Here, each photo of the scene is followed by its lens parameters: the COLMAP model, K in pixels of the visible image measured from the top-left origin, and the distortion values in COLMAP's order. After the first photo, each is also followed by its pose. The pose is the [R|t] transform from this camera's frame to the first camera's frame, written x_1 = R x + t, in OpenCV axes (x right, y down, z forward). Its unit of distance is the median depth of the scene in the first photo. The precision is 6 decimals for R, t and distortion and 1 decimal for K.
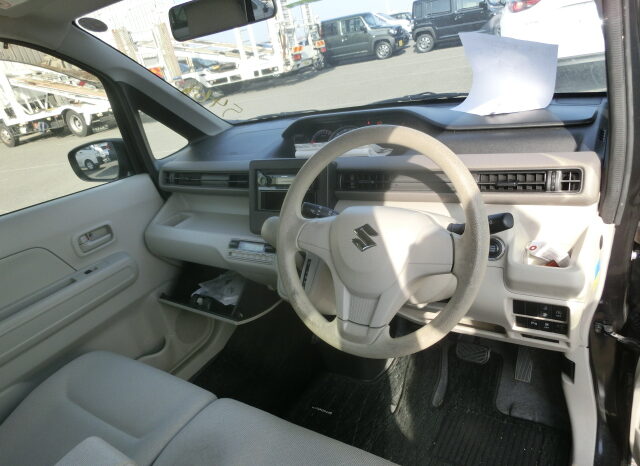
lens RADIAL K [[442.7, 0, 320.0], [0, 442.7, 233.0], [0, 0, 1]] dist [-0.082661, 0.073221]
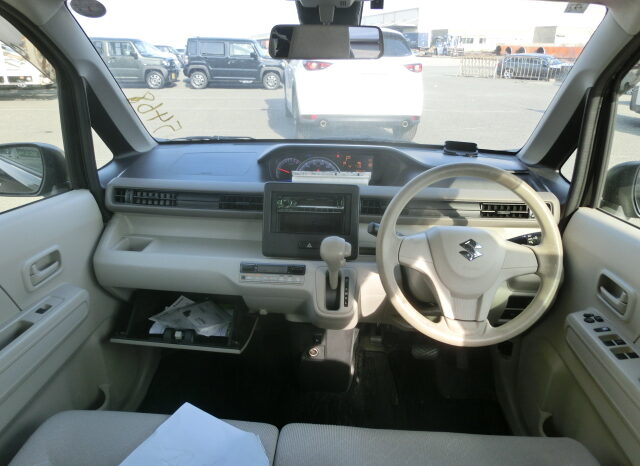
lens RADIAL K [[442.7, 0, 320.0], [0, 442.7, 233.0], [0, 0, 1]] dist [-0.082661, 0.073221]
pose [[0.855925, 0.011174, 0.516980, -0.385254], [0.029519, 0.997080, -0.070425, 0.015474], [-0.516257, 0.075539, 0.853096, 0.063053]]
